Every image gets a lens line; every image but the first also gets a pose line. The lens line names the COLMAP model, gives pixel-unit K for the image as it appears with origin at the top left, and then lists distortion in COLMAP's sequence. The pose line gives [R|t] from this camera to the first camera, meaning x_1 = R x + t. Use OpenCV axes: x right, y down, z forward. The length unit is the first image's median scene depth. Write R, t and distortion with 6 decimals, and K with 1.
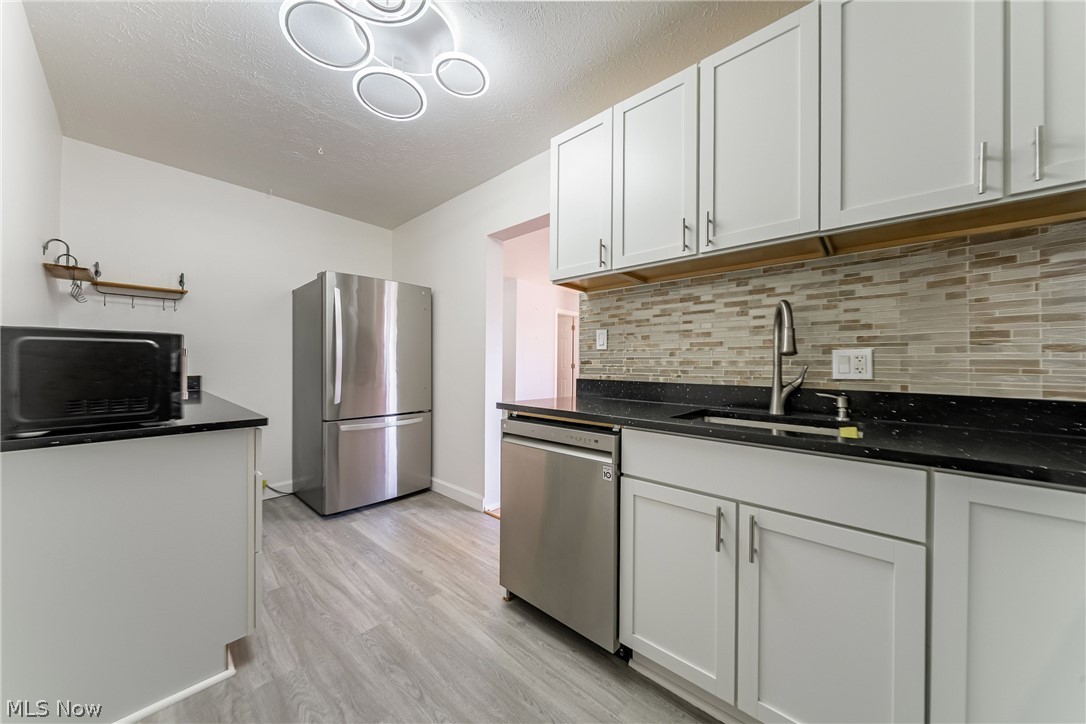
lens RADIAL K [[372.8, 0, 549.0], [0, 372.8, 361.1], [0, 0, 1]] dist [-0.000233, -0.000117]
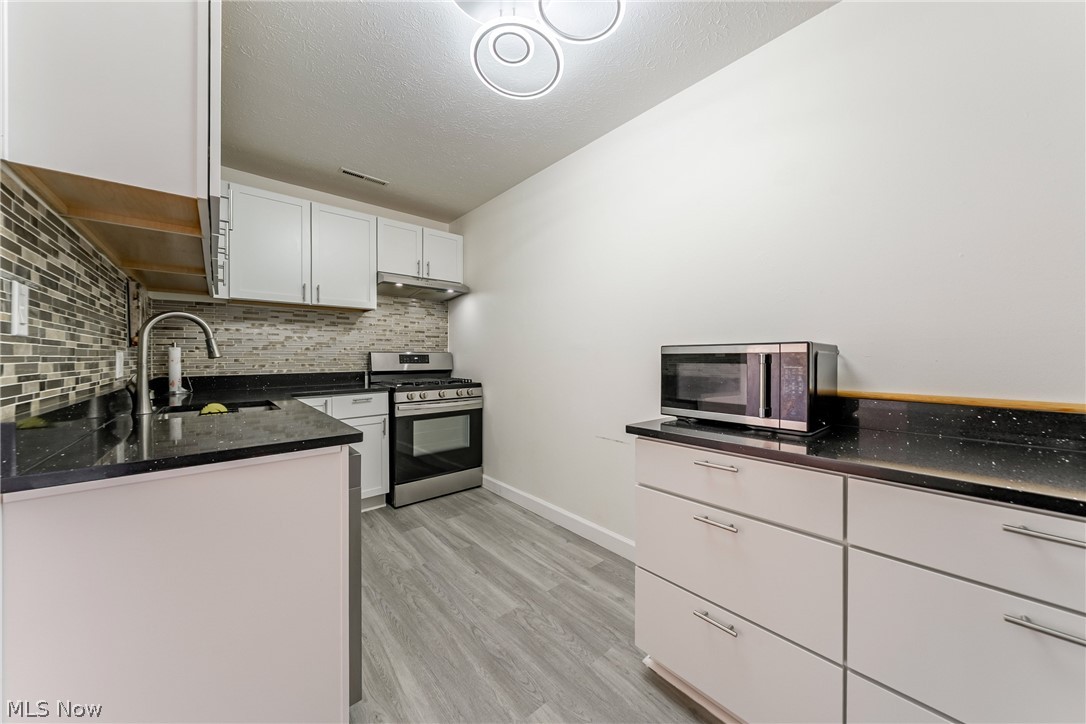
lens RADIAL K [[372.8, 0, 539.1], [0, 372.8, 360.1], [0, 0, 1]] dist [-0.000233, -0.000117]
pose [[-0.989862, -0.005297, 0.141931, -0.659502], [-0.005163, 0.999986, 0.001312, -0.014475], [-0.141936, 0.000566, -0.989876, 1.980668]]
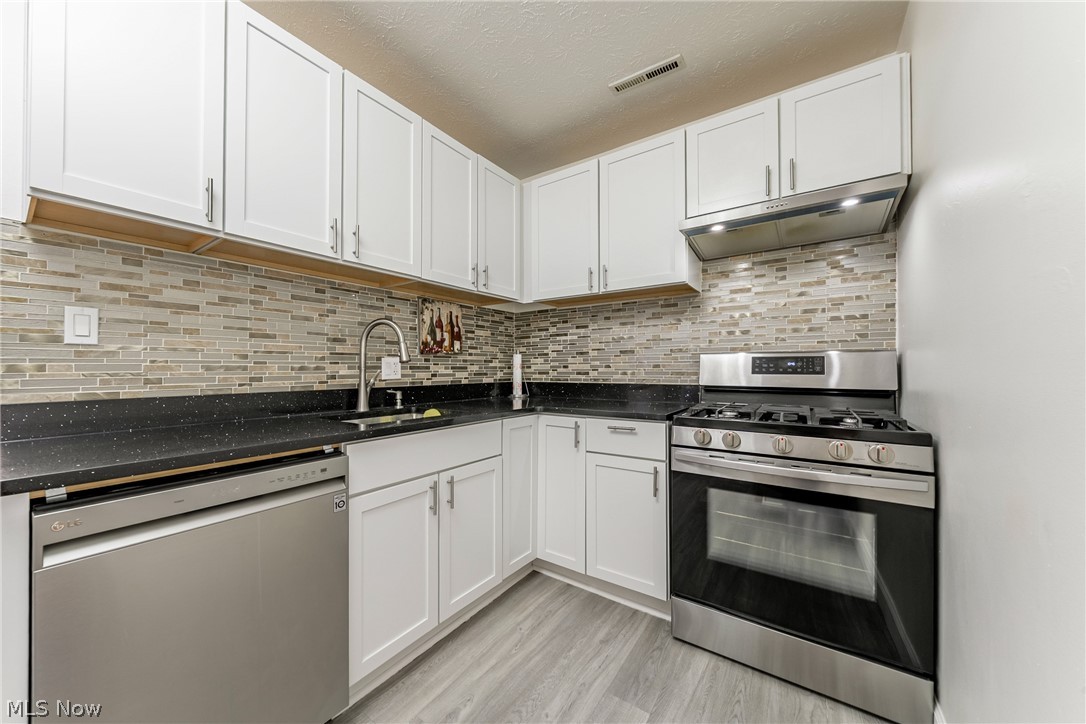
lens RADIAL K [[391.4, 0, 517.7], [0, 391.4, 366.6], [0, 0, 1]] dist [-0.004999, -0.000149]
pose [[-0.092399, -0.002849, 0.995718, -0.715431], [-0.006263, 0.999978, 0.002280, -0.006784], [-0.995702, -0.006025, -0.092415, 0.654885]]
